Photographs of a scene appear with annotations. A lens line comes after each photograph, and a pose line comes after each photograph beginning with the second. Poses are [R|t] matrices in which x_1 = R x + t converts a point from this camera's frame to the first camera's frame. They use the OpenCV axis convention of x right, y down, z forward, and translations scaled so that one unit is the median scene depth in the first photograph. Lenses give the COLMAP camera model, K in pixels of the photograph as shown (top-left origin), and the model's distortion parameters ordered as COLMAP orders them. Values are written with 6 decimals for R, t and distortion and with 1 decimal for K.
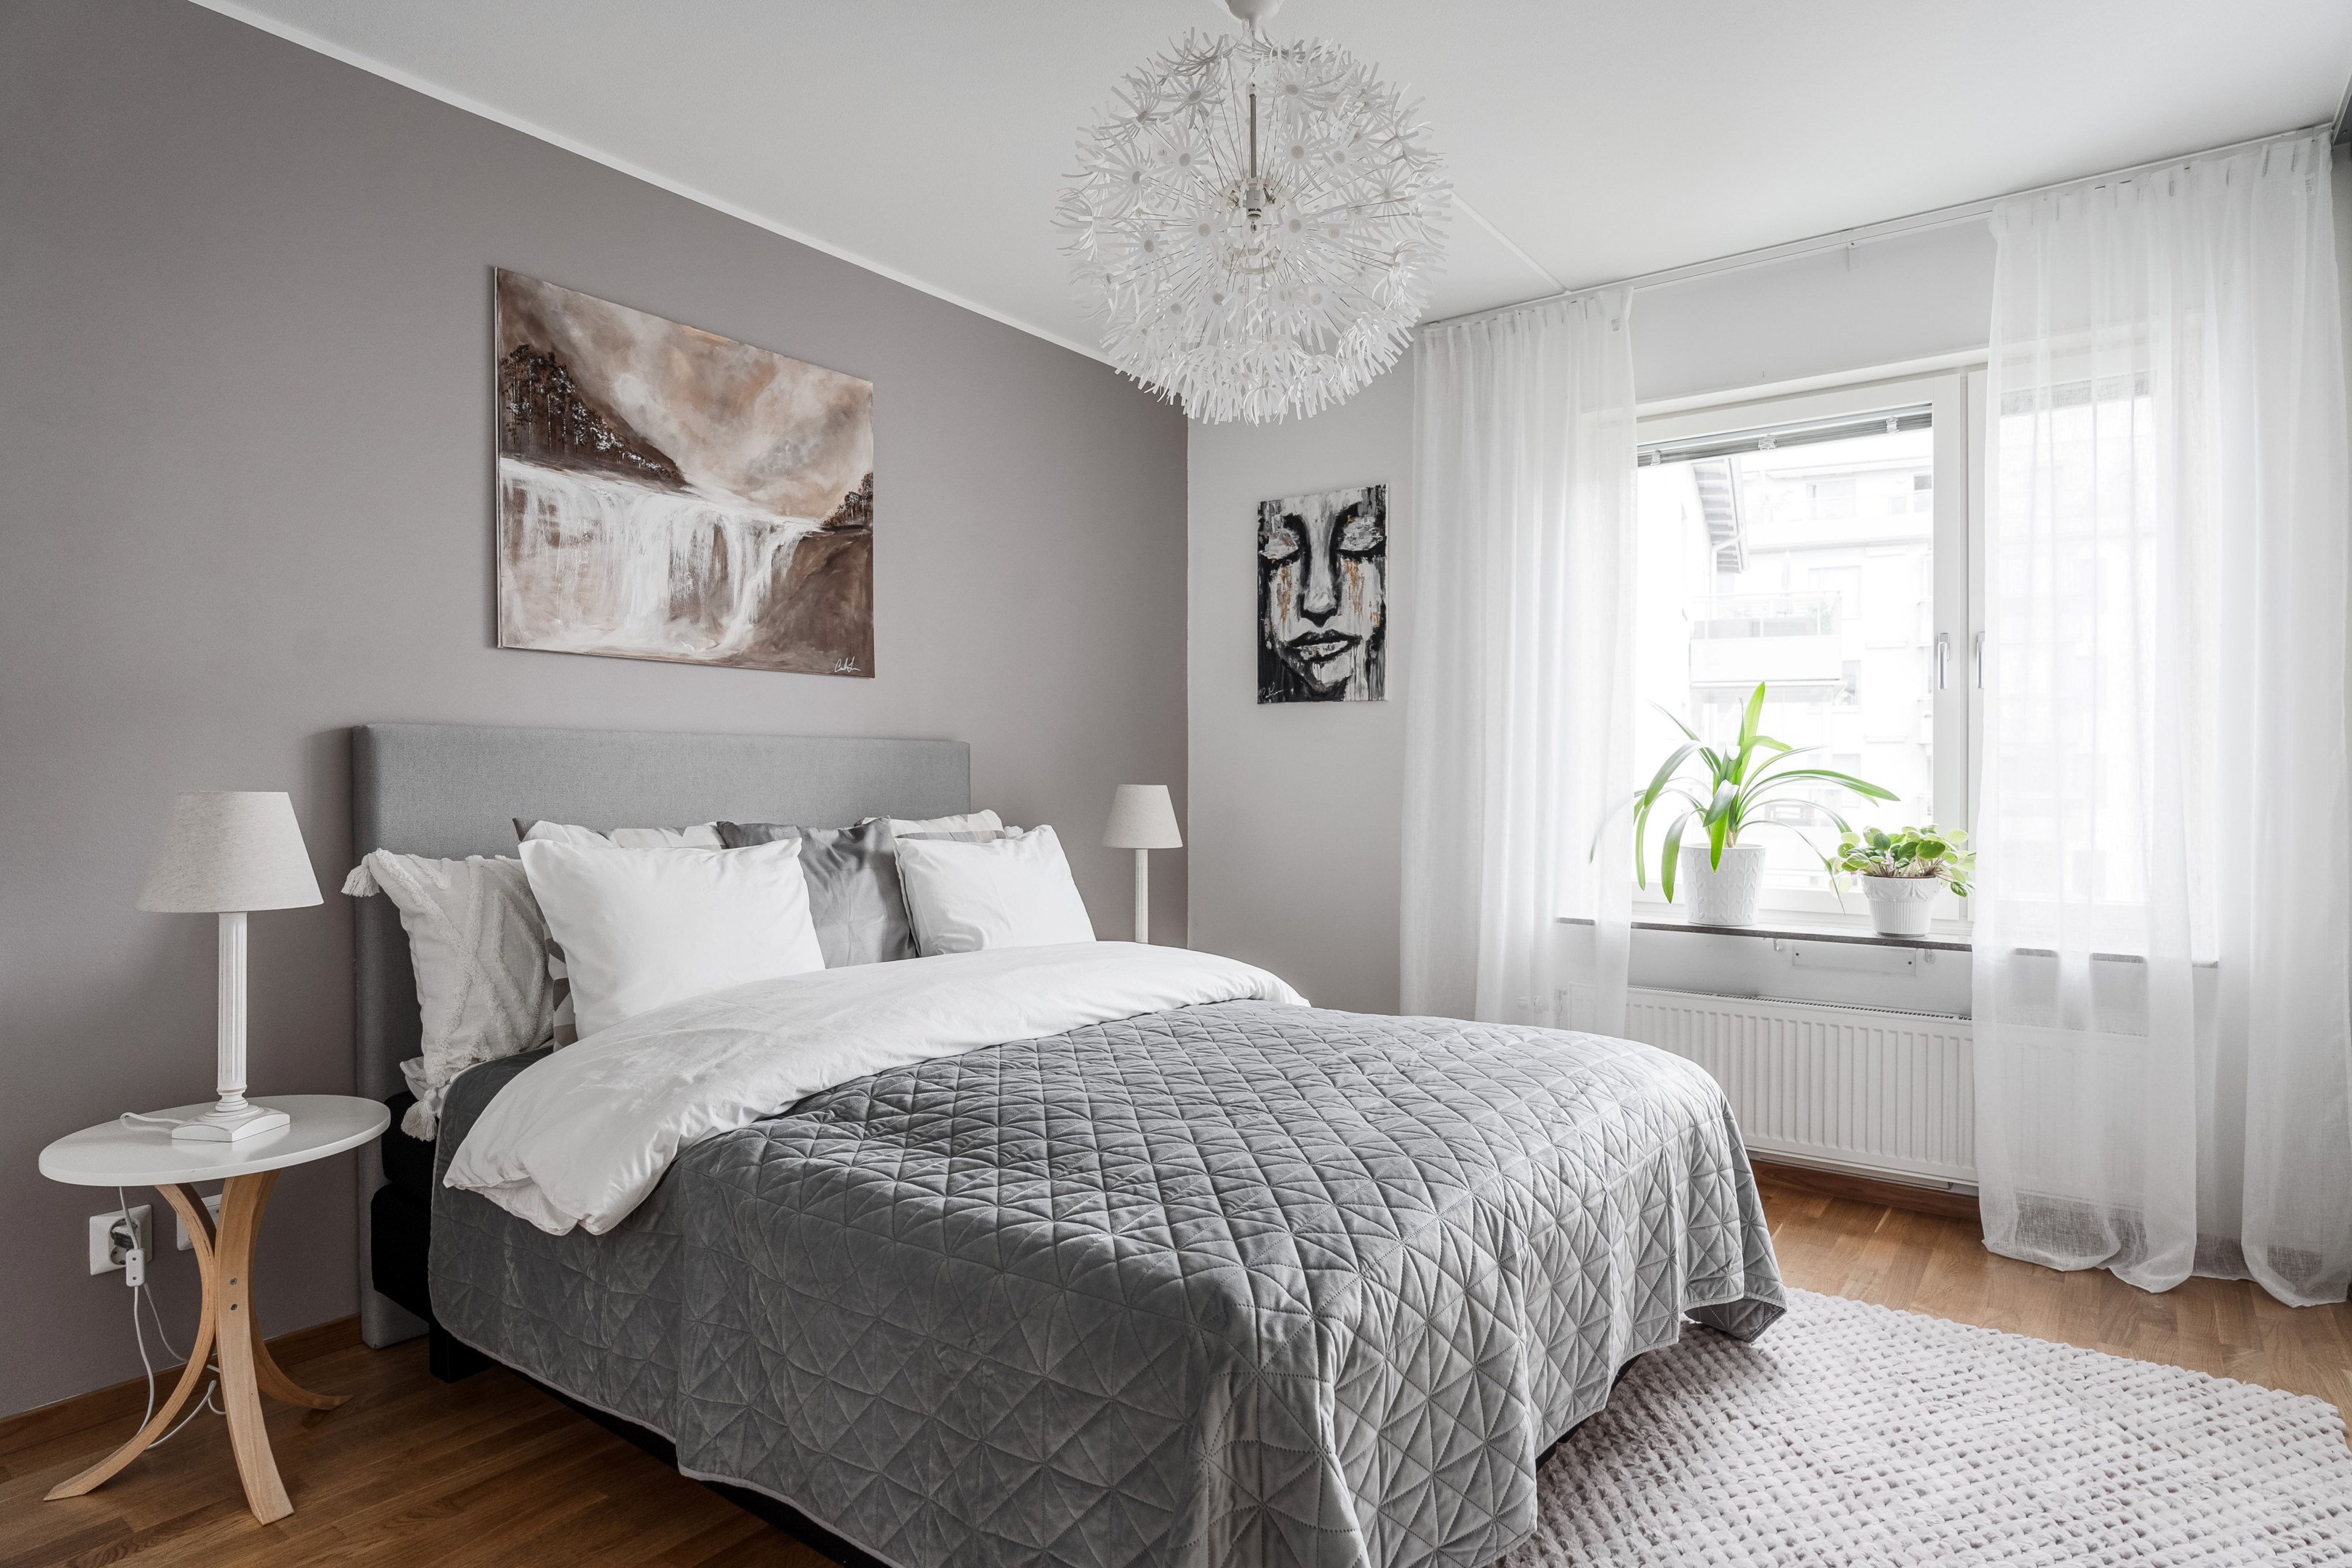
lens RADIAL K [[1270.7, 0, 1184.6], [0, 1270.7, 778.5], [0, 0, 1]] dist [-0.029776, 0.006403]
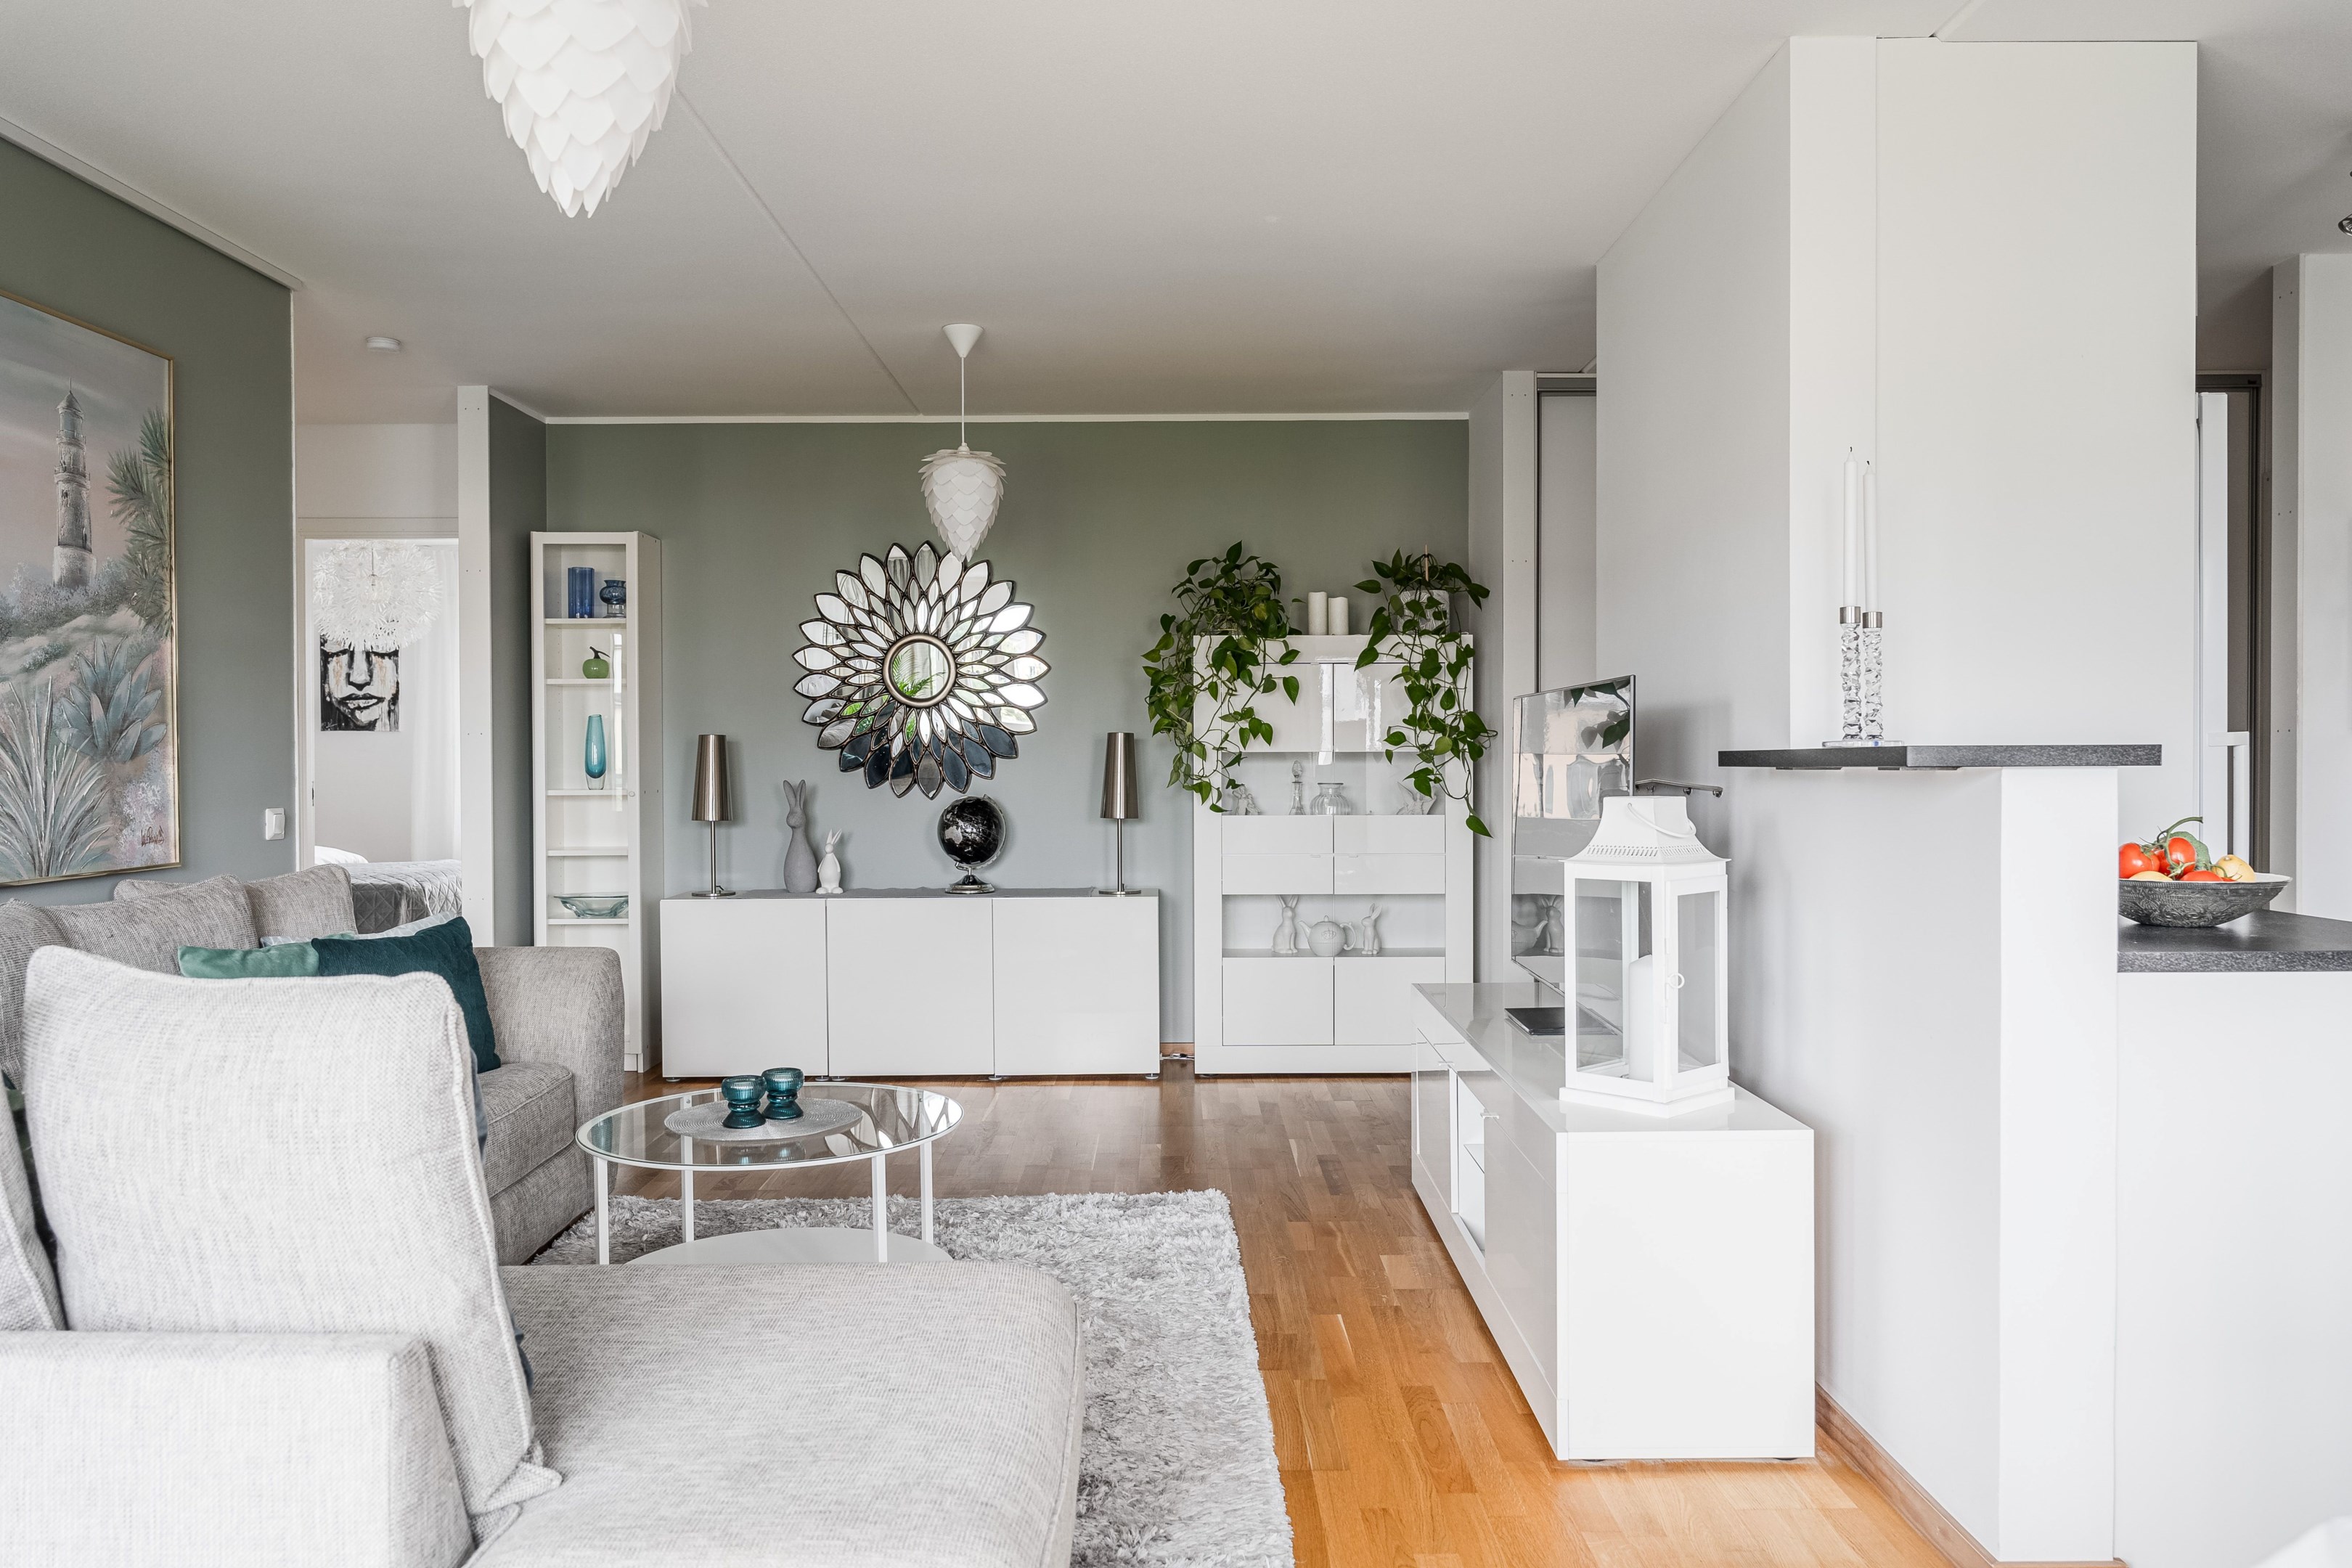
lens RADIAL K [[1666.4, 0, 1184.7], [0, 1666.4, 770.1], [0, 0, 1]] dist [0.003760, -0.003573]
pose [[0.803371, -0.012317, 0.595352, -0.574868], [0.008521, 0.999921, 0.009189, -0.021897], [-0.595418, -0.002309, 0.803413, -2.561250]]
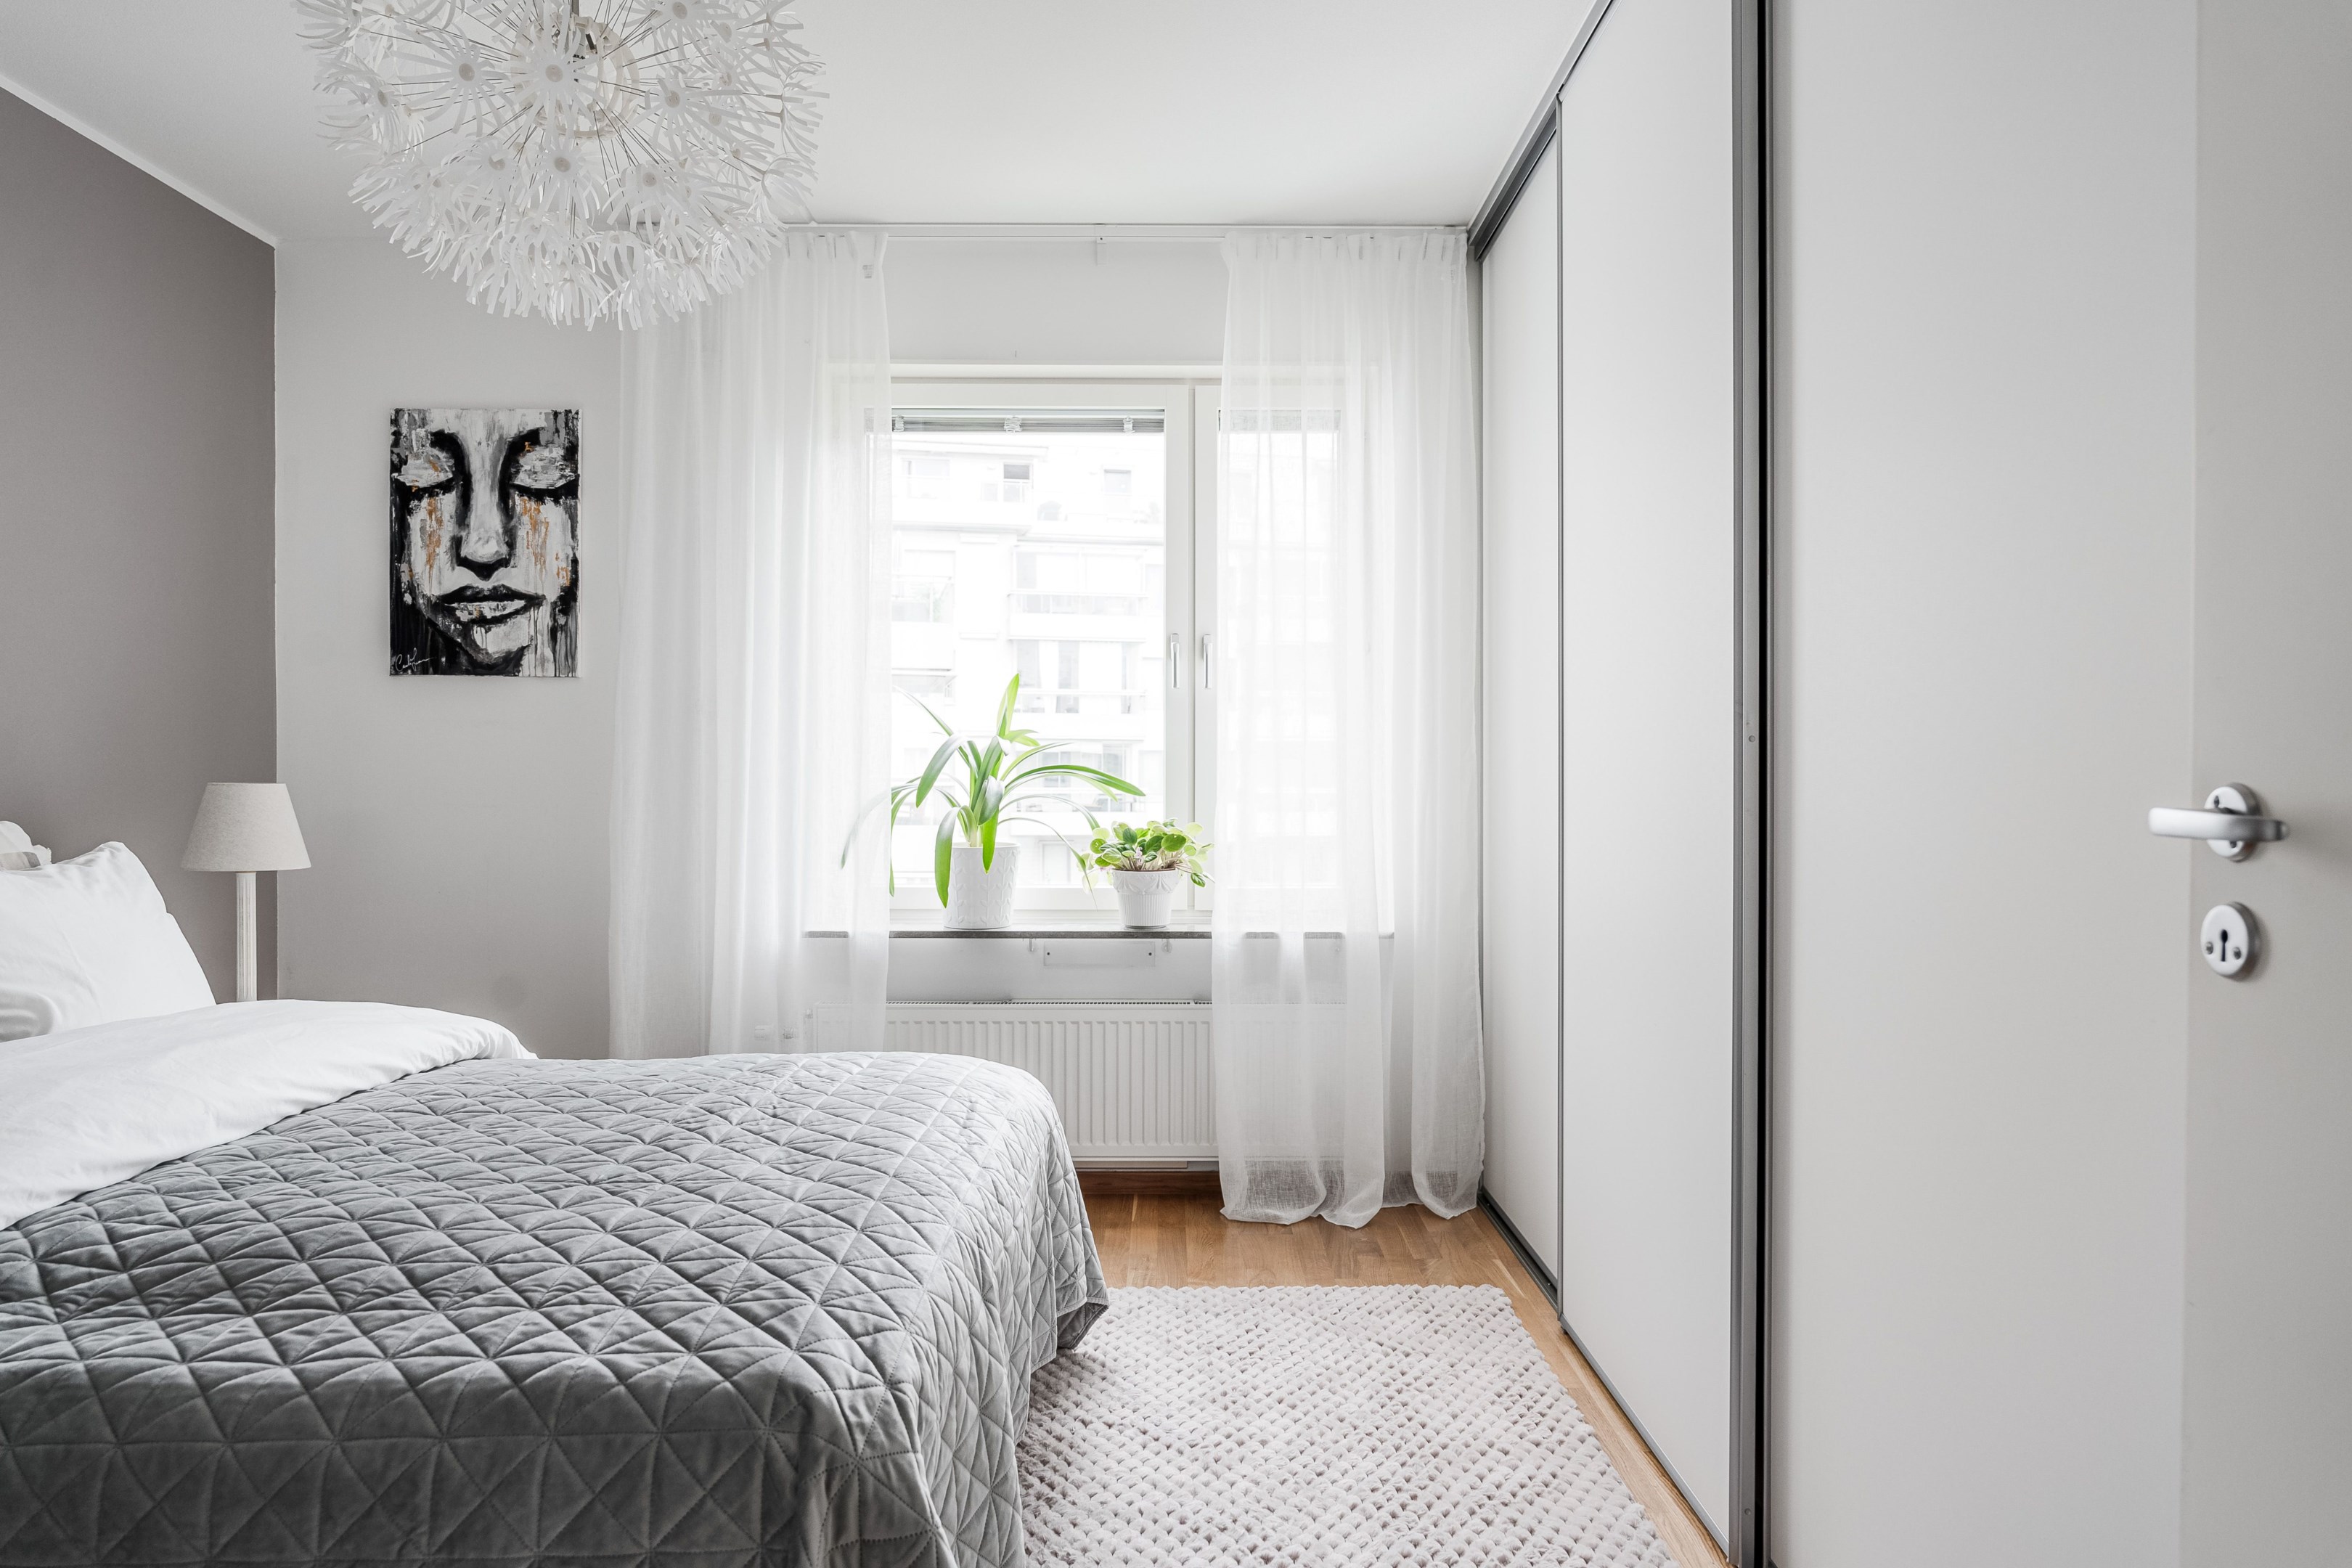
lens RADIAL K [[1480.5, 0, 1192.1], [0, 1480.5, 781.5], [0, 0, 1]] dist [-0.033675, 0.011539]
pose [[0.795864, -0.003181, 0.605467, -0.141582], [0.000454, 0.999989, 0.004657, 0.000658], [-0.605476, -0.003431, 0.795856, 0.025071]]
